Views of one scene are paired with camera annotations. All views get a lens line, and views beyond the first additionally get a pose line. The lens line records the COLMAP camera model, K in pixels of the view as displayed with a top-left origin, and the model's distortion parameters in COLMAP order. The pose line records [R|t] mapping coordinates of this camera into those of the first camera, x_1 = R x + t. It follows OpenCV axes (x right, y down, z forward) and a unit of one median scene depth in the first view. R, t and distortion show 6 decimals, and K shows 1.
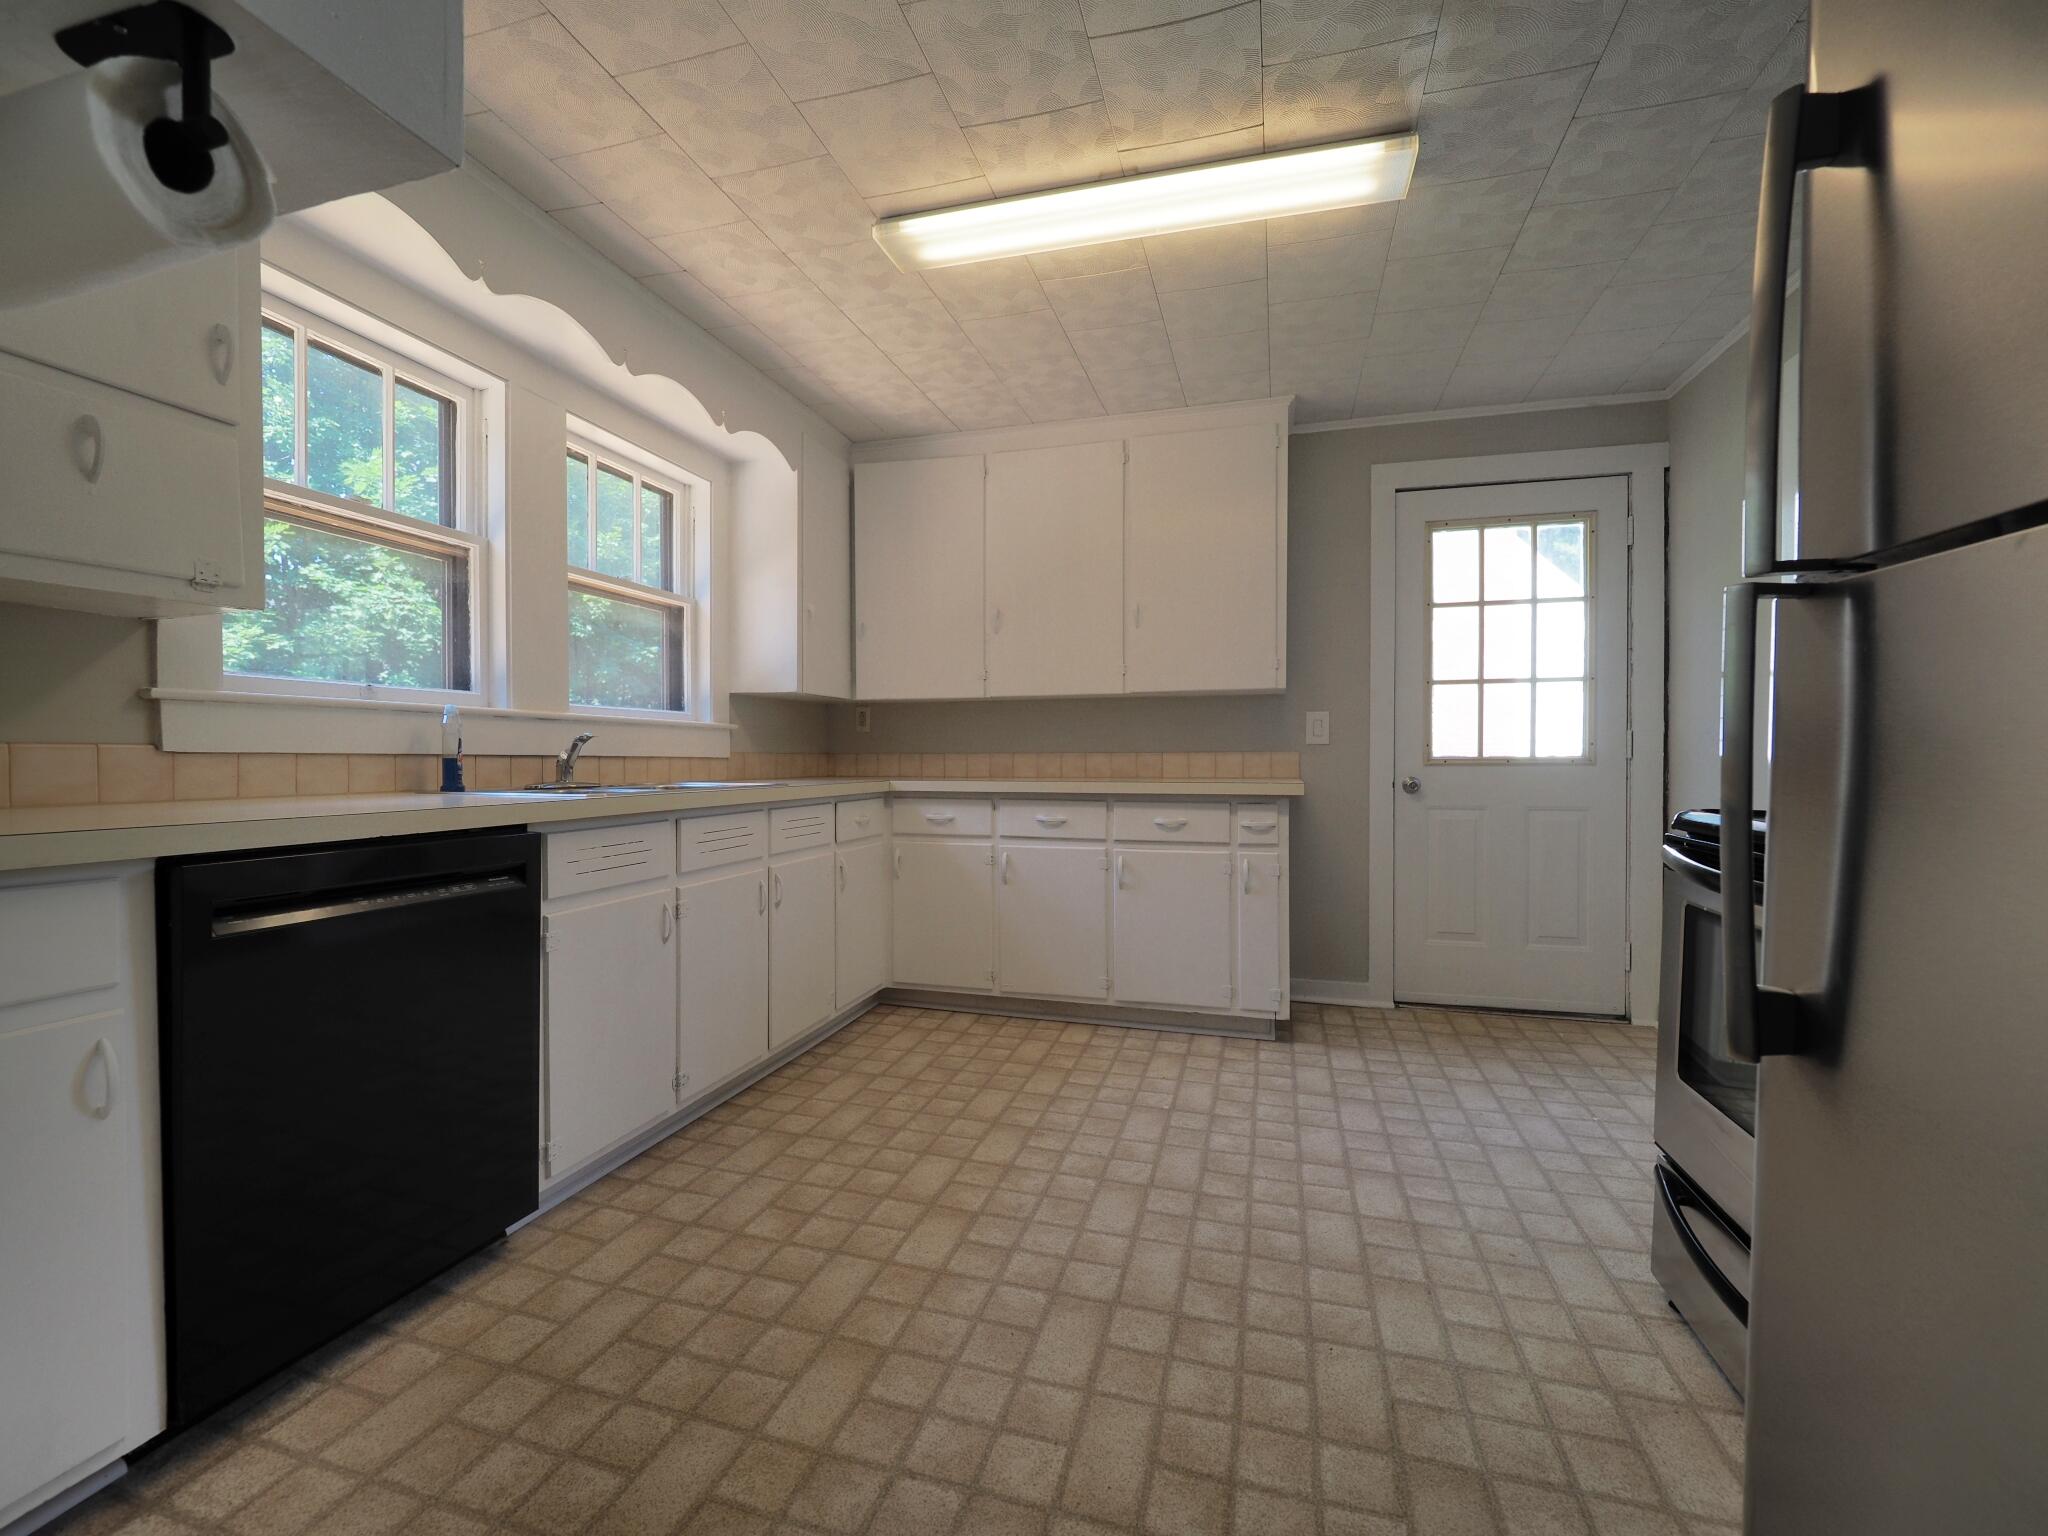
lens RADIAL K [[857.8, 0, 1028.2], [0, 857.8, 772.4], [0, 0, 1]] dist [0.015667, -0.017508]
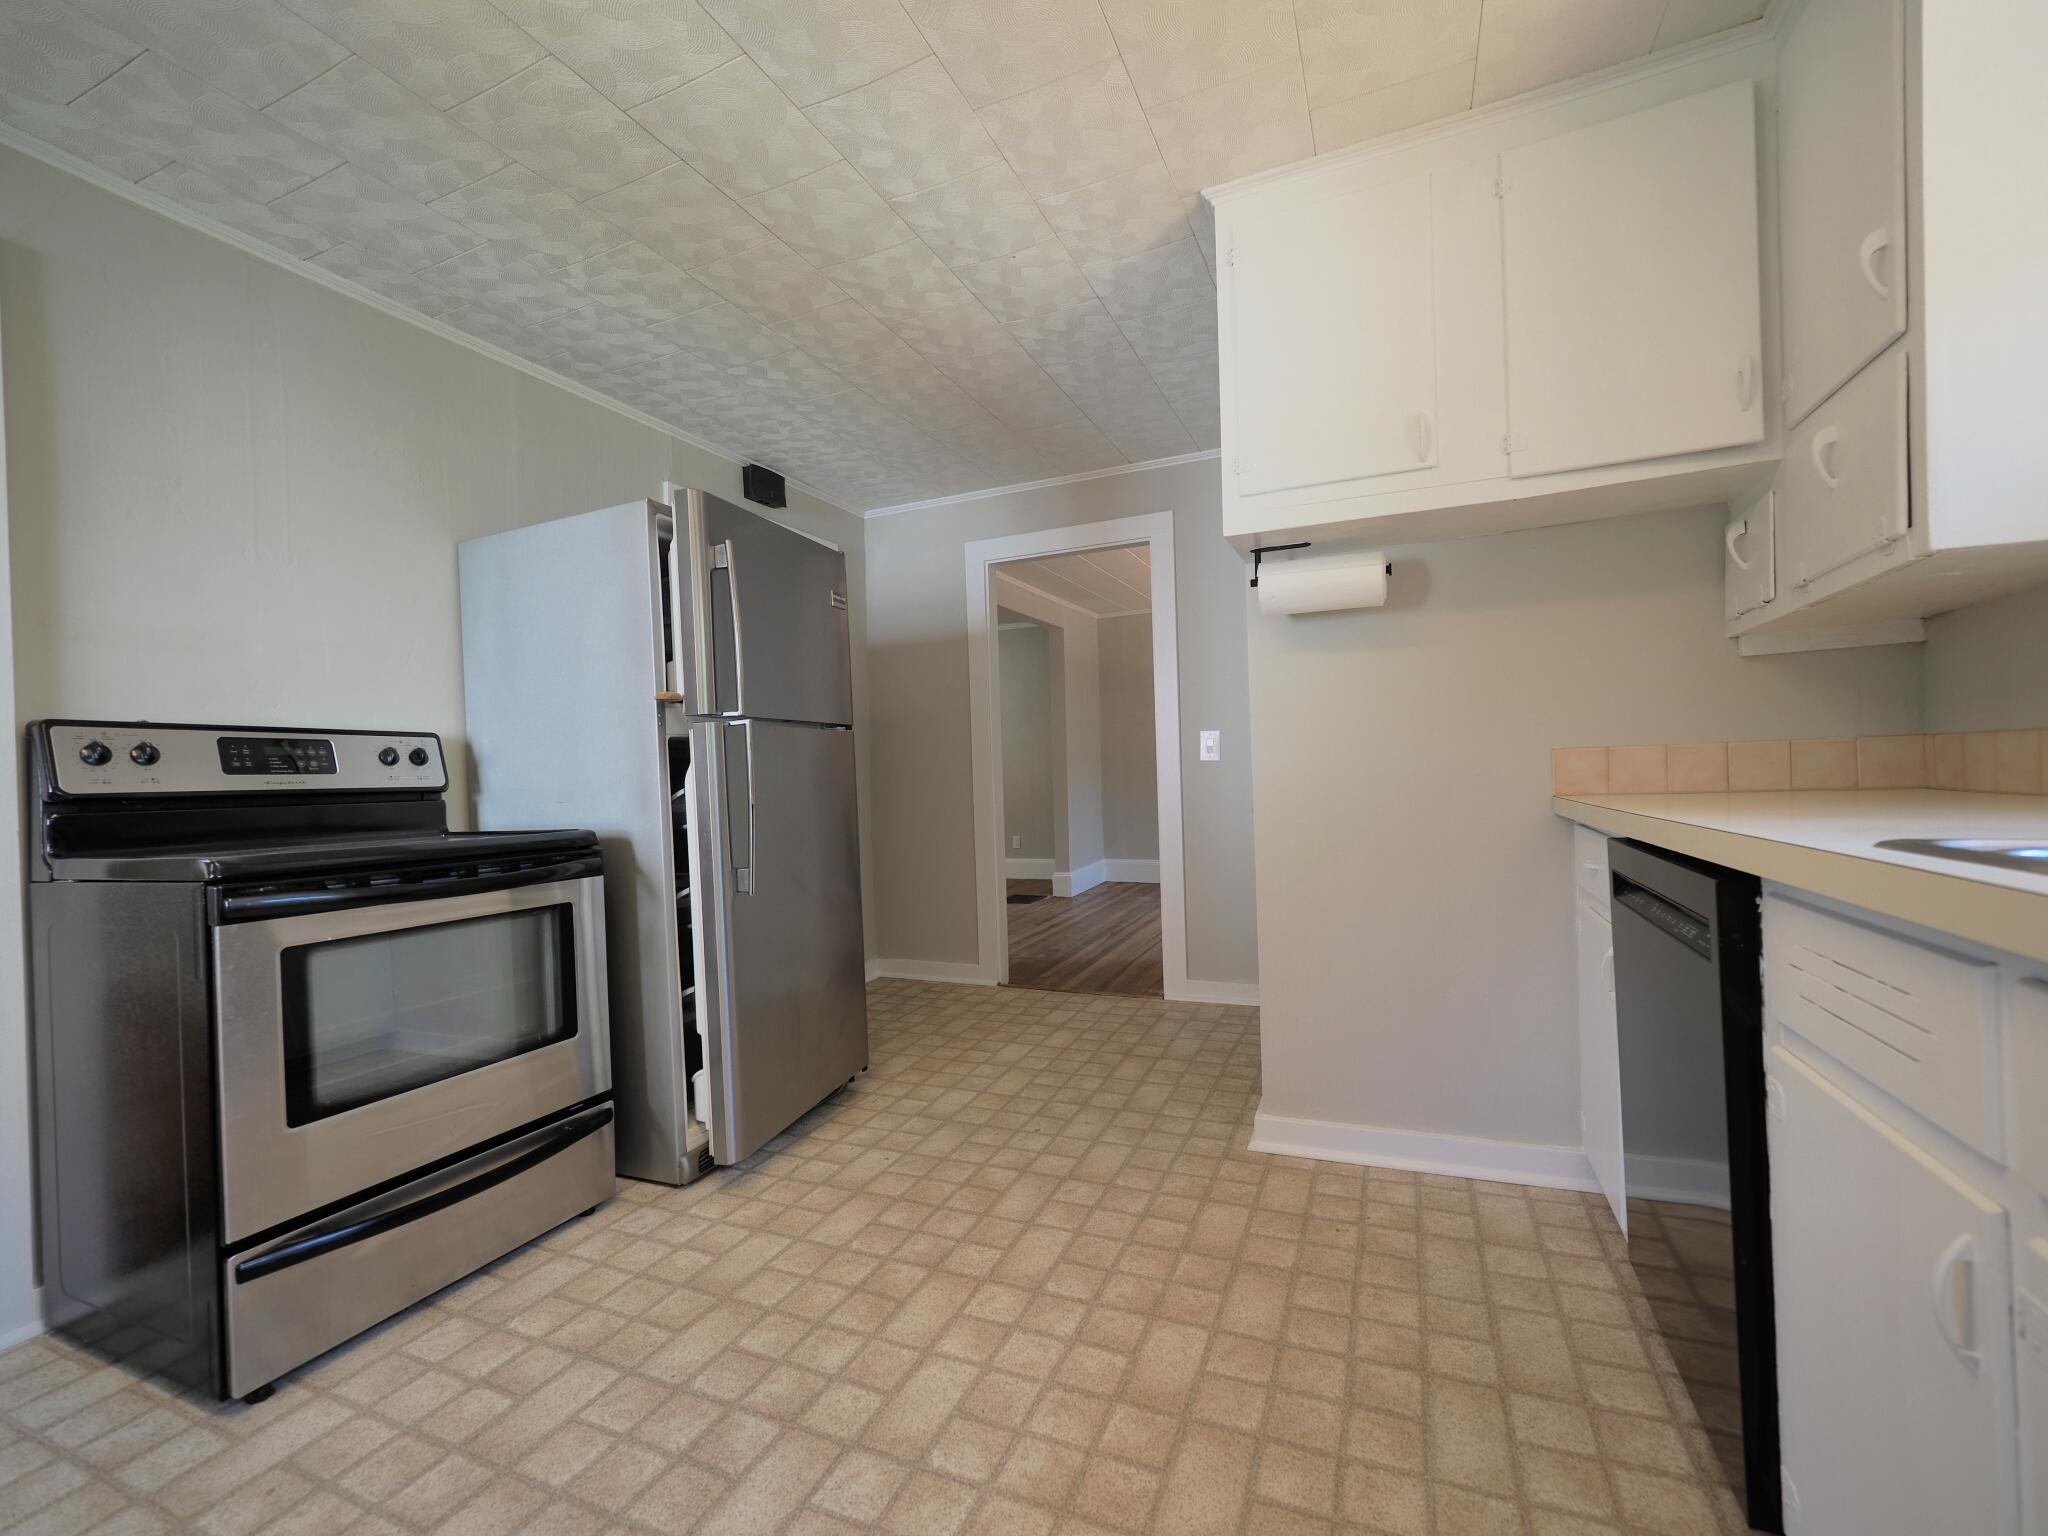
lens RADIAL K [[857.8, 0, 1028.2], [0, 857.8, 772.4], [0, 0, 1]] dist [0.015667, -0.017508]
pose [[-0.991150, 0.031725, 0.128902, -0.157160], [0.033716, 0.999343, 0.013290, -0.023957], [-0.128395, 0.017519, -0.991568, 1.447643]]
